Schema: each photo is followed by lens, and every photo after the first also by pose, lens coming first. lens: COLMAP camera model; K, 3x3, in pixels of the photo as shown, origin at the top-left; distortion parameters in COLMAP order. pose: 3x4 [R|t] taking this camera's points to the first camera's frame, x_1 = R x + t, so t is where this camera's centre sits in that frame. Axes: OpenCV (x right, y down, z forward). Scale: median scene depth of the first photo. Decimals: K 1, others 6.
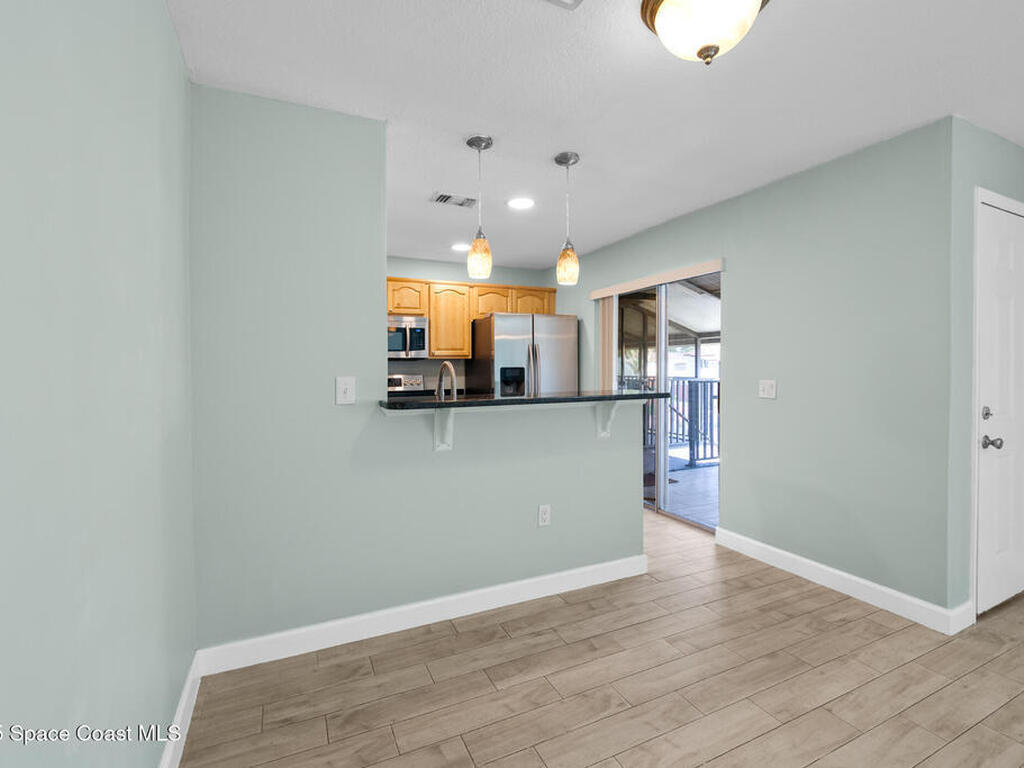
lens RADIAL K [[486.8, 0, 519.9], [0, 486.8, 366.2], [0, 0, 1]] dist [-0.030009, 0.000325]
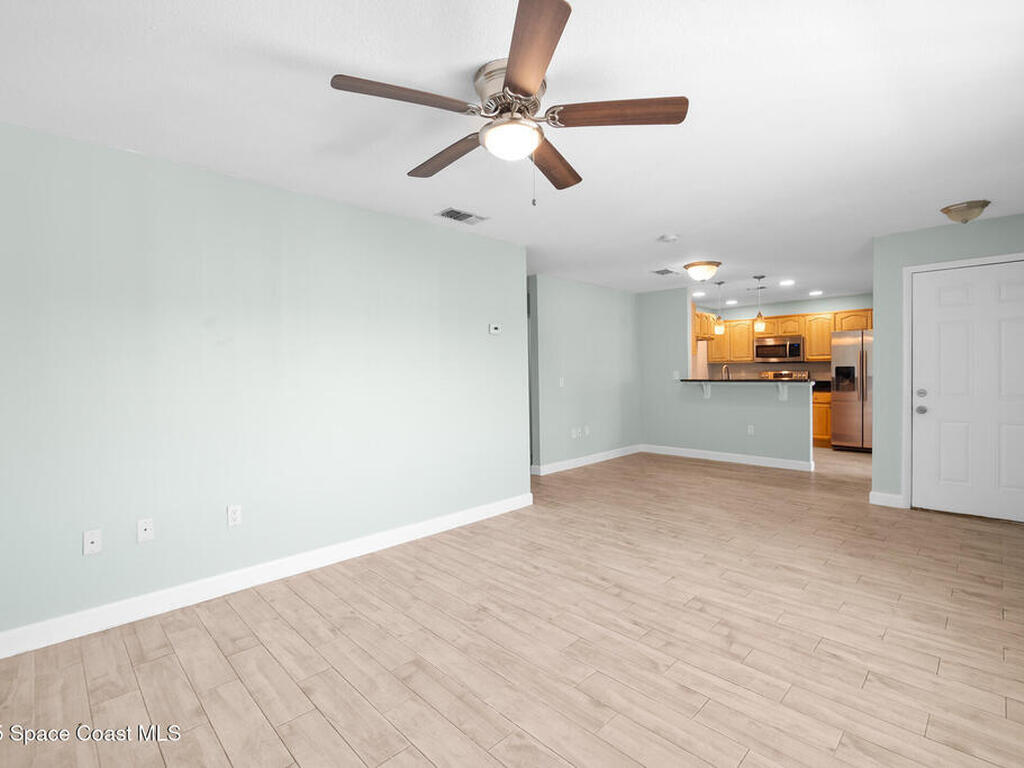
lens RADIAL K [[486.8, 0, 519.9], [0, 486.8, 366.2], [0, 0, 1]] dist [-0.030009, 0.000325]
pose [[0.346953, -0.009427, -0.937835, 1.048230], [0.013066, 0.999901, -0.005217, -0.004489], [0.937791, -0.010444, 0.347042, -0.488124]]
